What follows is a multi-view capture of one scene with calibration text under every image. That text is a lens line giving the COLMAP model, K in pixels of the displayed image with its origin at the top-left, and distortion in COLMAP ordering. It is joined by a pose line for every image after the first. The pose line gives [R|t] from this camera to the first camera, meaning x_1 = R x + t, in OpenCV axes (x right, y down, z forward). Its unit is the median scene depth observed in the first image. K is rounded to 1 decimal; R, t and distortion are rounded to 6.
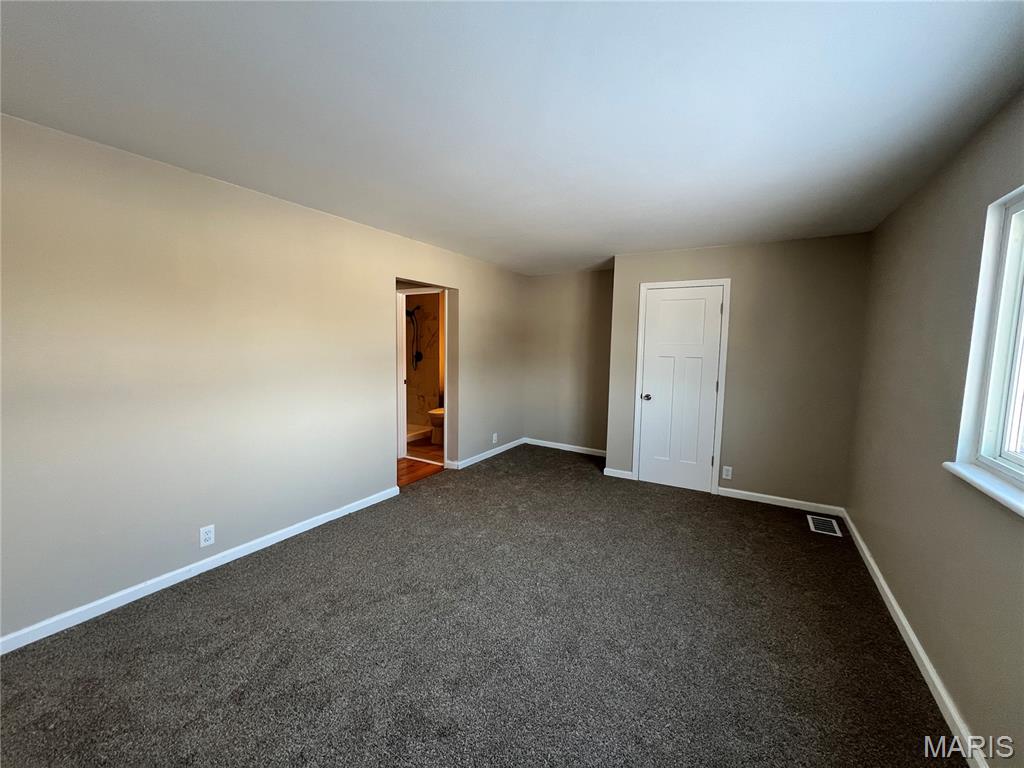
lens RADIAL K [[408.3, 0, 510.4], [0, 408.3, 380.4], [0, 0, 1]] dist [0.000366, 0.000263]
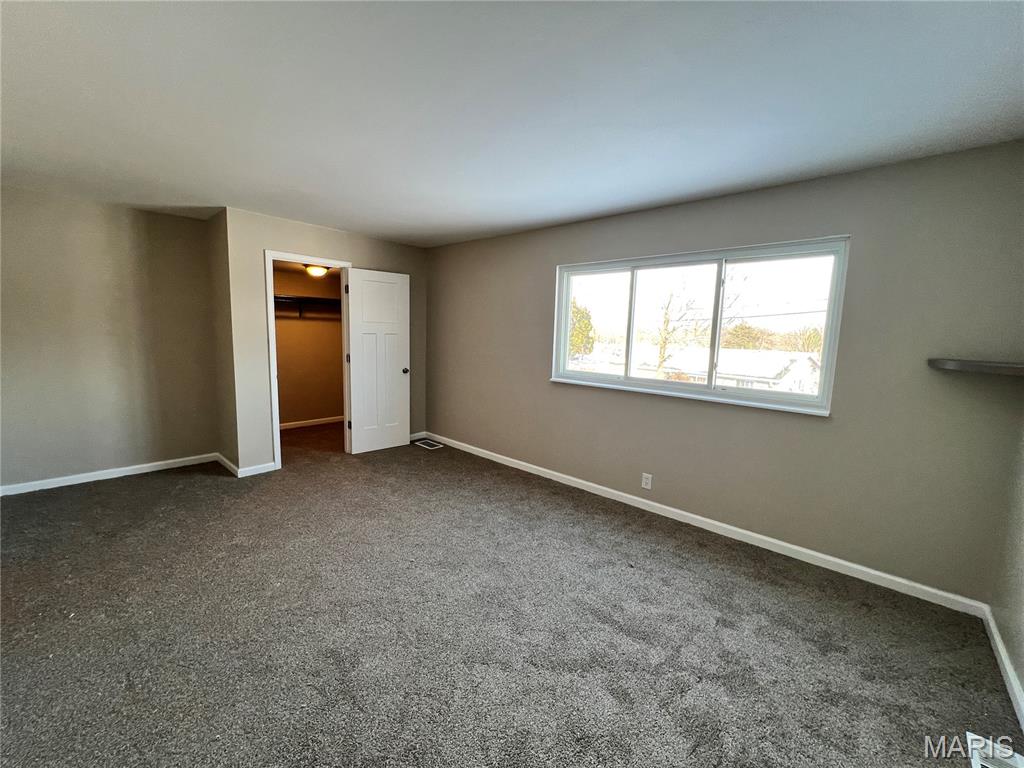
lens RADIAL K [[408.3, 0, 510.4], [0, 408.3, 380.4], [0, 0, 1]] dist [0.000366, 0.000263]
pose [[0.201423, -0.124305, 0.971585, -0.555453], [0.071651, 0.991127, 0.111951, -0.019102], [-0.976880, 0.047066, 0.208542, 0.378033]]
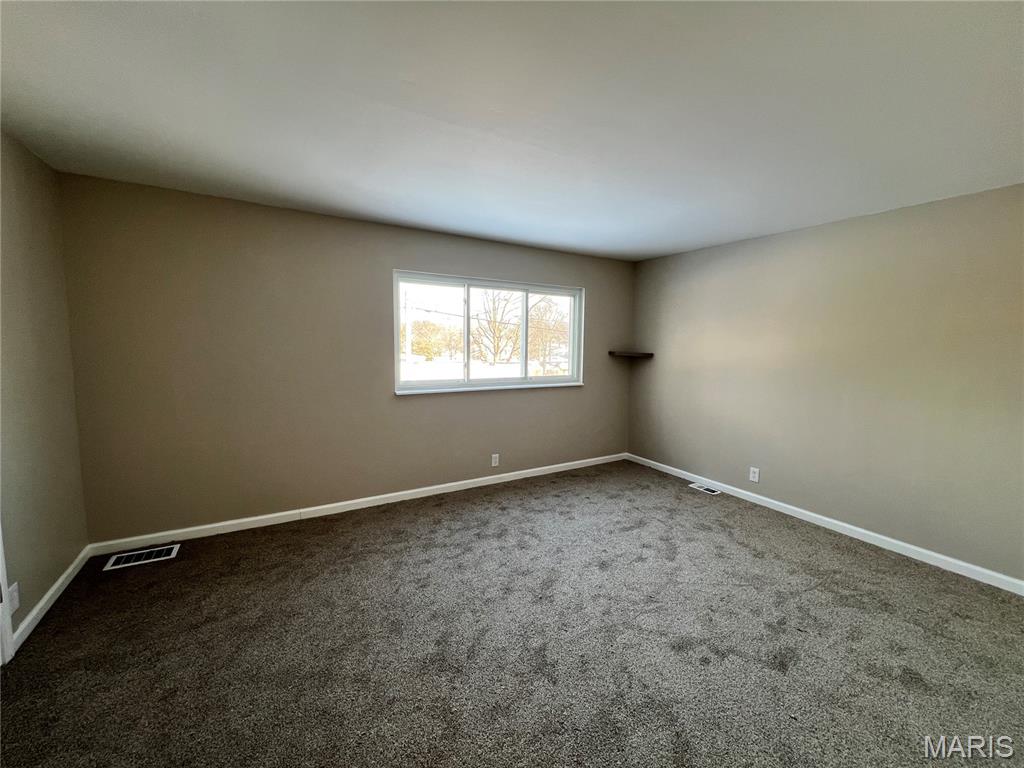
lens RADIAL K [[409.3, 0, 512.0], [0, 409.3, 384.0], [0, 0, 1]] dist [0.000489, 0.000104]
pose [[-0.873433, -0.079815, 0.480358, -0.193144], [0.021205, 0.979305, 0.201276, -0.110185], [-0.486482, 0.185987, -0.853665, 1.217485]]
